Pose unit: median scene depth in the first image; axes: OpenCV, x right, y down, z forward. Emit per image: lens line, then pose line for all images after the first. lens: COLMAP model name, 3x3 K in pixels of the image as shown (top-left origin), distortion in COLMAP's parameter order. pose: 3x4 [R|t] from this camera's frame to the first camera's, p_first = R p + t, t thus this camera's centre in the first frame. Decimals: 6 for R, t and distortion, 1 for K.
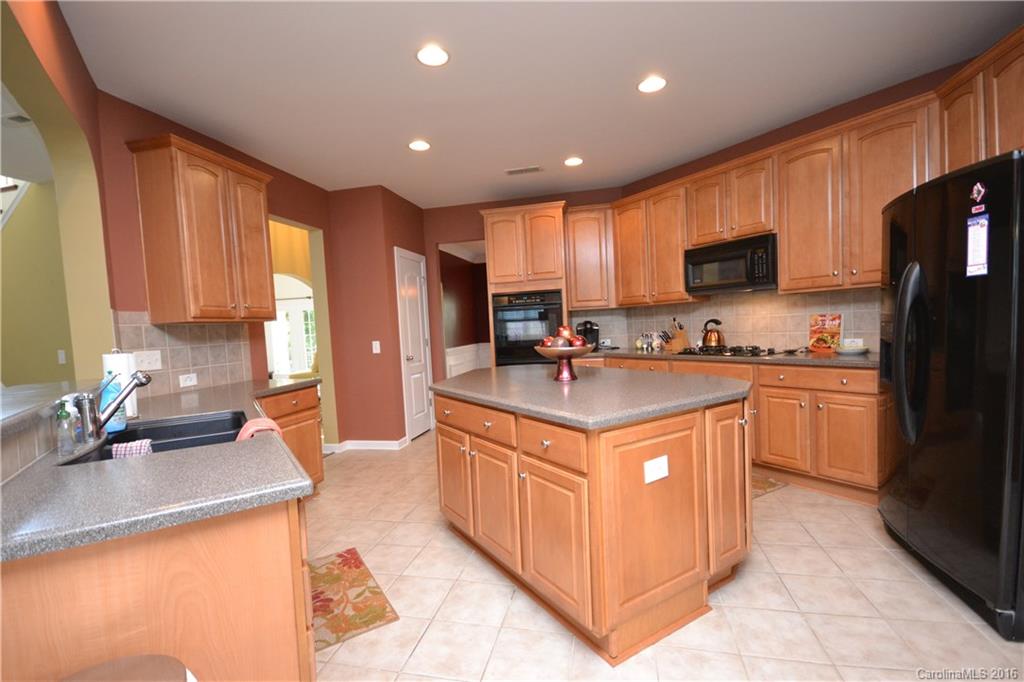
lens RADIAL K [[455.3, 0, 508.6], [0, 455.3, 349.4], [0, 0, 1]] dist [0.000253, 0.000085]
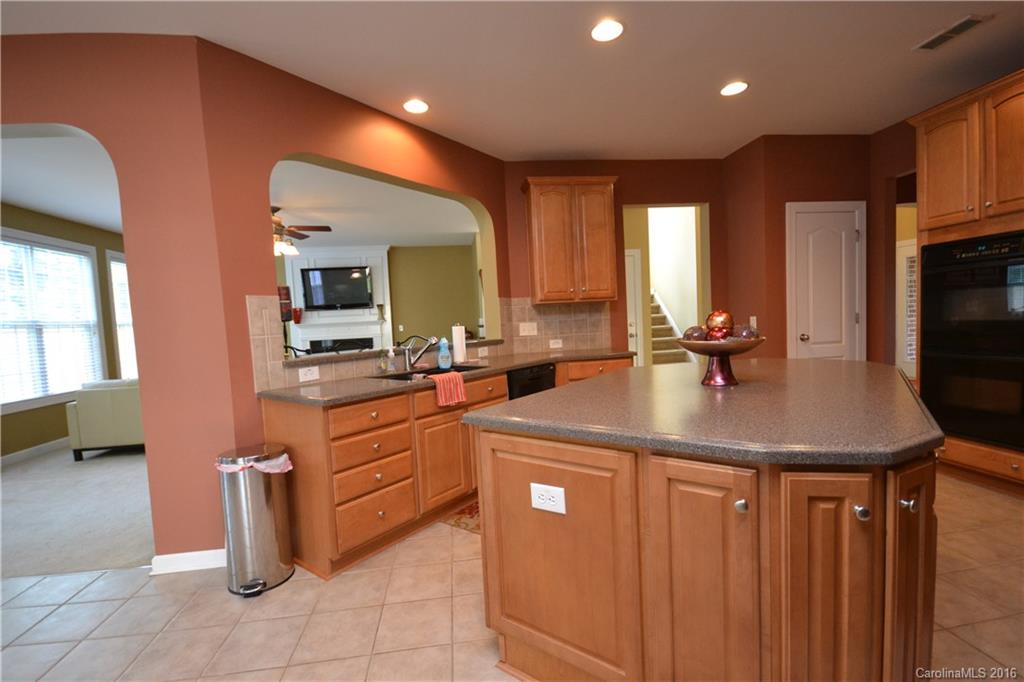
lens RADIAL K [[455.3, 0, 508.6], [0, 455.3, 349.4], [0, 0, 1]] dist [0.000253, 0.000085]
pose [[0.361069, 0.091321, -0.928057, 0.560142], [-0.014029, 0.995613, 0.092510, -0.044555], [0.932434, -0.020383, 0.360766, 0.341348]]
